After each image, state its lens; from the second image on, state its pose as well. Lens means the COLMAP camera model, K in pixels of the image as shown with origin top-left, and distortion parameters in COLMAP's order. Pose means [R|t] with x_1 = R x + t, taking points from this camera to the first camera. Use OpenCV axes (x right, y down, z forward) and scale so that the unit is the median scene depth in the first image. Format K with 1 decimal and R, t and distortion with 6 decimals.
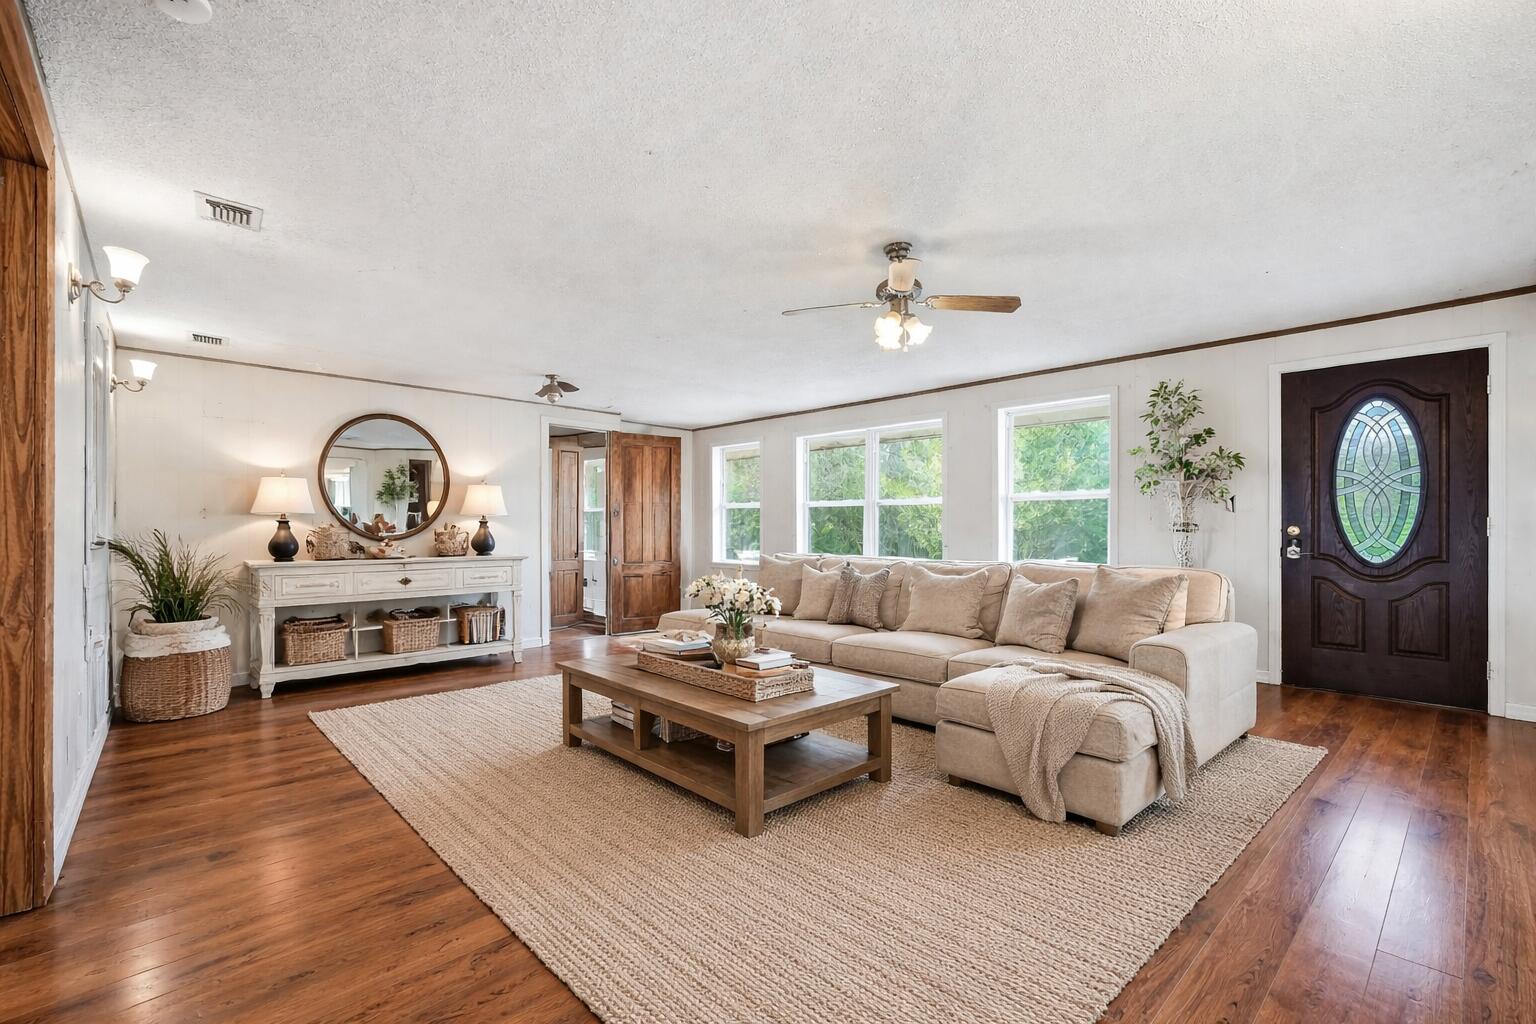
lens RADIAL K [[665.0, 0, 768.3], [0, 665.0, 526.1], [0, 0, 1]] dist [0.019294, -0.000418]
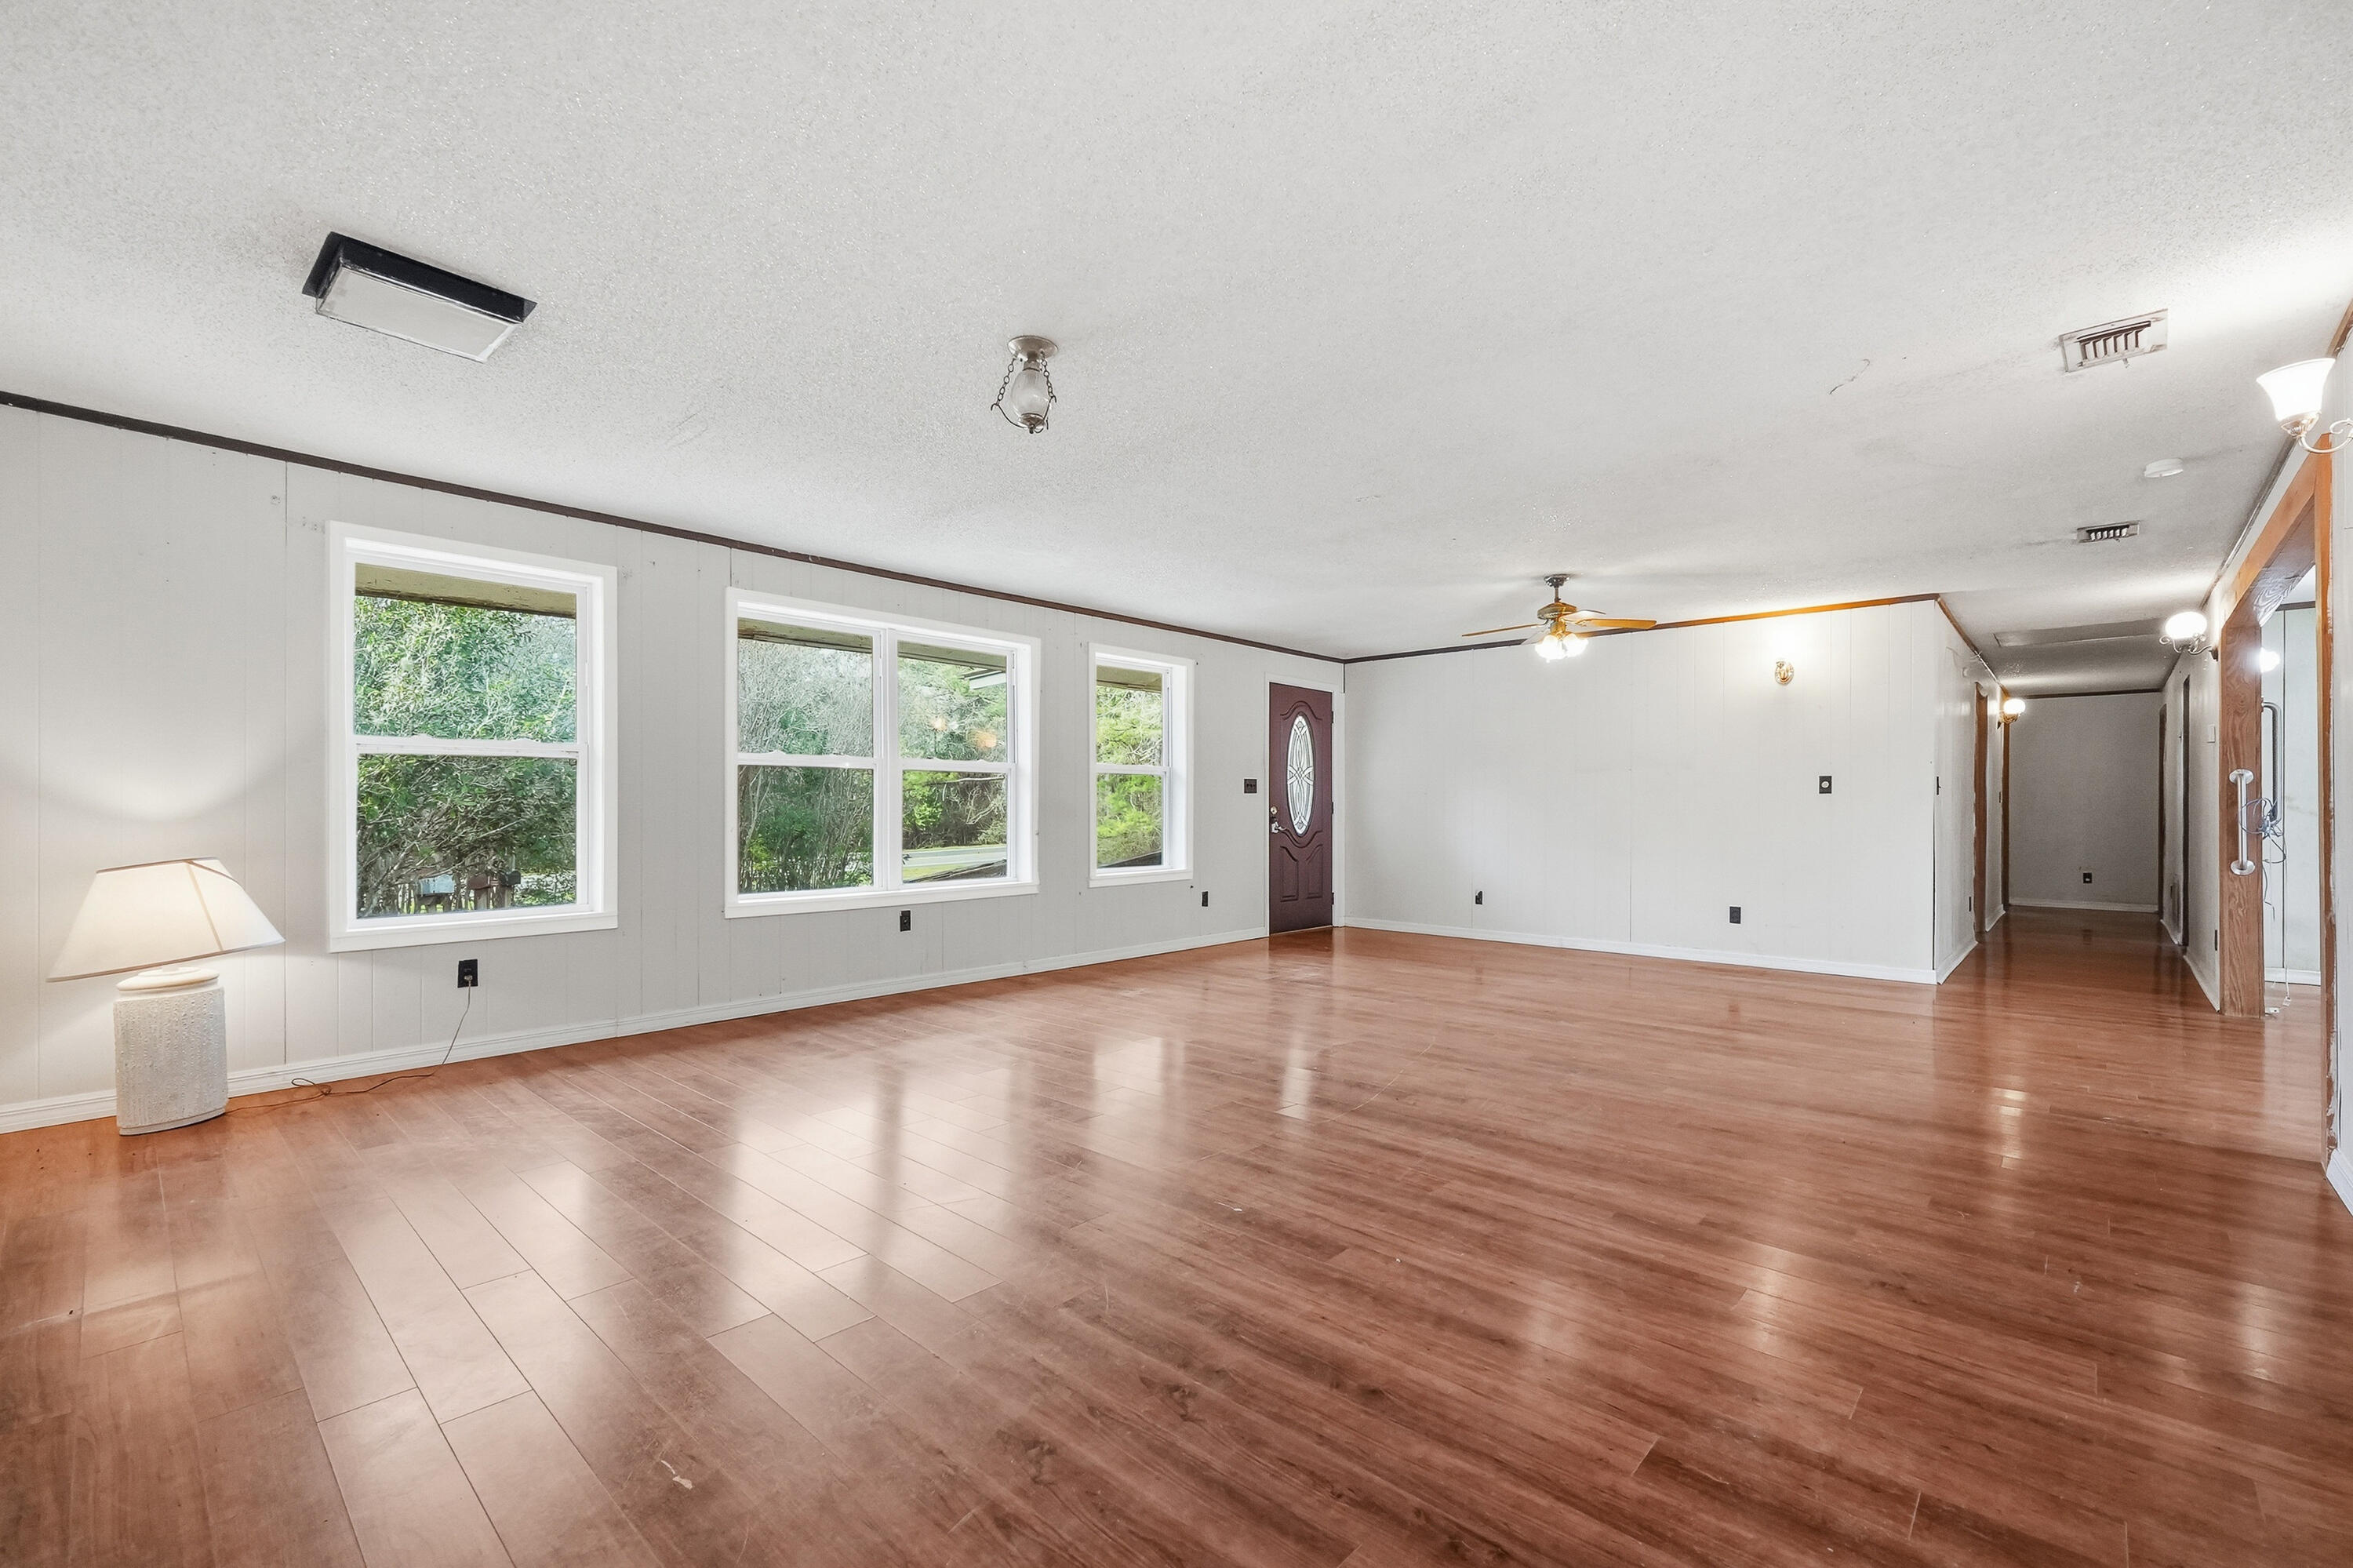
lens RADIAL K [[1086.0, 0, 1171.8], [0, 1086.0, 814.7], [0, 0, 1]] dist [0.020415, 0.000428]
pose [[-0.116542, -0.005016, 0.993173, -1.282626], [0.002566, 0.999982, 0.005352, 0.003144], [-0.993182, 0.003173, -0.116527, 1.507642]]
